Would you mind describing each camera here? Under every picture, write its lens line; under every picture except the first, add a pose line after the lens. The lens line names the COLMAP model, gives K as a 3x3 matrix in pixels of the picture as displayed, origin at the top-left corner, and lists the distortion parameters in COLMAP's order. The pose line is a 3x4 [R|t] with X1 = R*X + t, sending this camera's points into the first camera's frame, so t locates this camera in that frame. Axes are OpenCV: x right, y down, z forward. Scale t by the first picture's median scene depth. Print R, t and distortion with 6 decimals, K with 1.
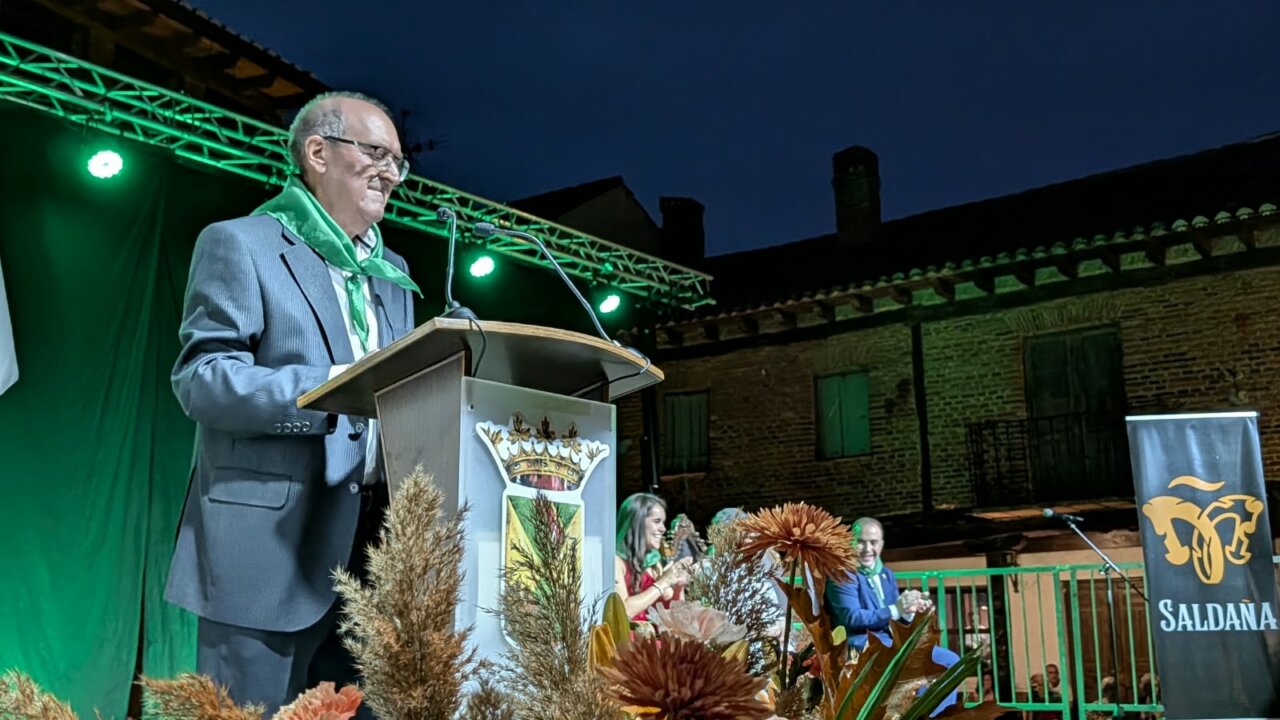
lens RADIAL K [[1494.6, 0, 640.0], [0, 1494.6, 360.0], [0, 0, 1]] dist [0.154478, -0.522626]
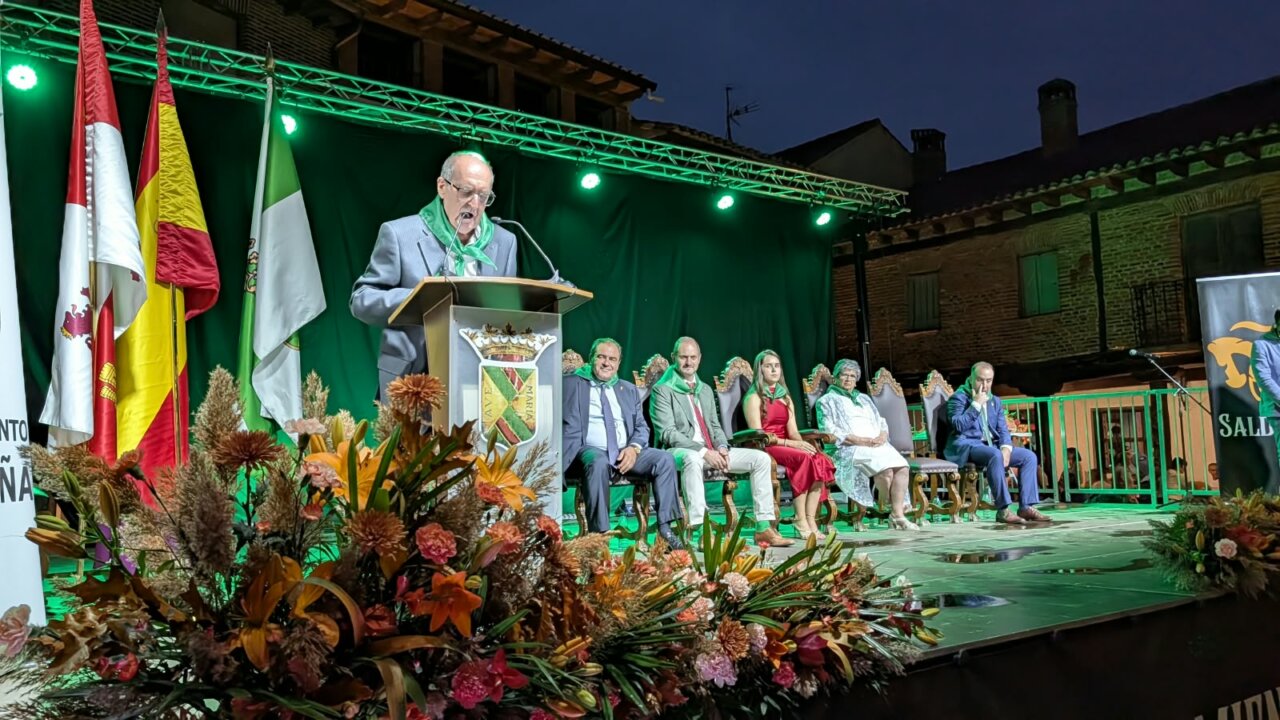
lens RADIAL K [[1070.8, 0, 640.0], [0, 1070.8, 360.0], [0, 0, 1]] dist [0.076800, -0.145018]
pose [[0.951514, -0.029822, -0.306156, 0.121490], [0.060381, 0.994034, 0.090831, -0.006881], [0.301621, -0.104913, 0.947638, -0.055849]]
